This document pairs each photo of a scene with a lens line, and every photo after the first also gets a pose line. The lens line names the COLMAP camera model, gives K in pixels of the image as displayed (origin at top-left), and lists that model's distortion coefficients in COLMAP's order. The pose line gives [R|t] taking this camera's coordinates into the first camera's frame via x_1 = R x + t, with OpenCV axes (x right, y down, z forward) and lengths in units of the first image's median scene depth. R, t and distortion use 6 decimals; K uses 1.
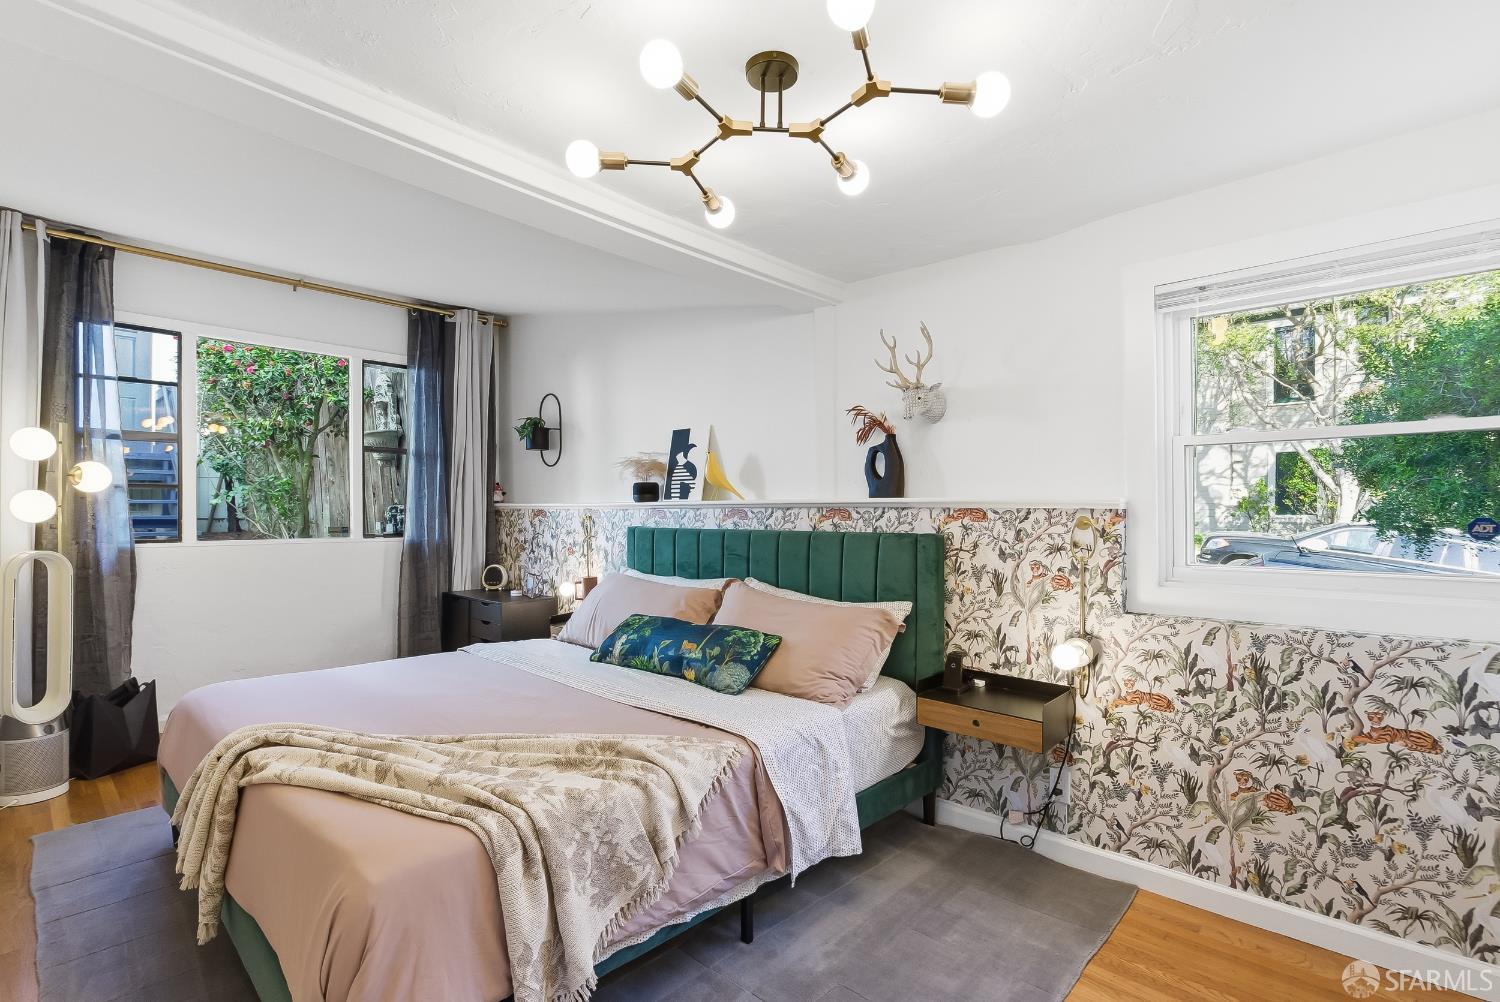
lens RADIAL K [[682.1, 0, 753.7], [0, 682.1, 511.4], [0, 0, 1]] dist [0.004197, -0.001193]
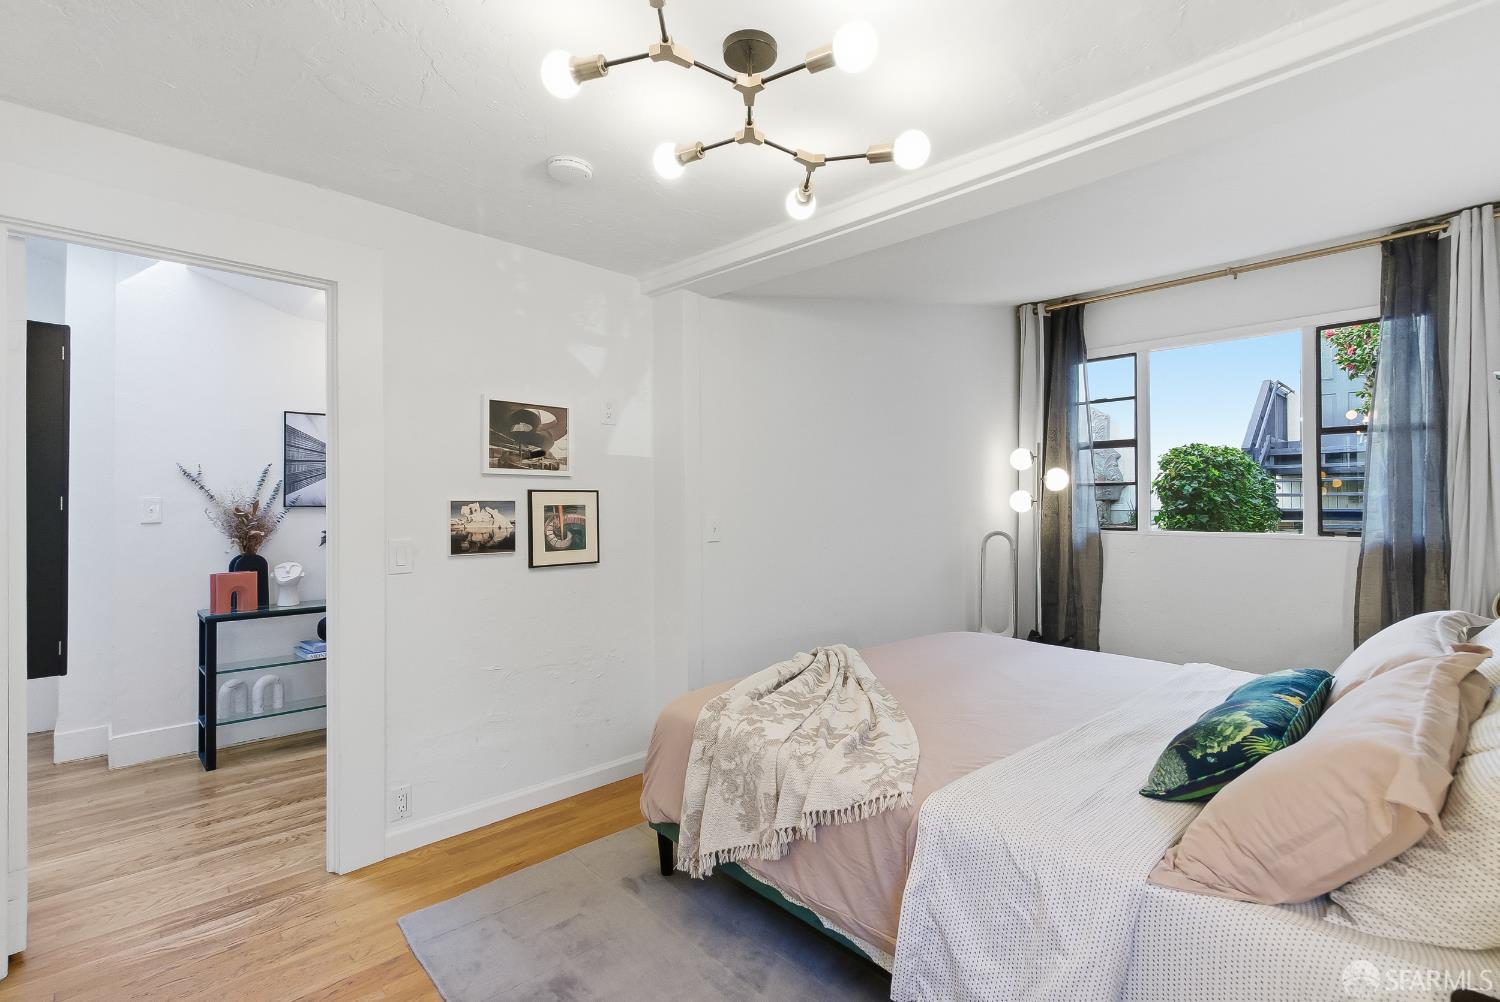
lens RADIAL K [[682.1, 0, 753.3], [0, 682.1, 502.0], [0, 0, 1]] dist [0.004197, -0.001193]
pose [[-0.022695, -0.005199, -0.999729, 0.383270], [0.003457, 0.999980, -0.005279, -0.001049], [0.999736, -0.003576, -0.022677, 0.398245]]
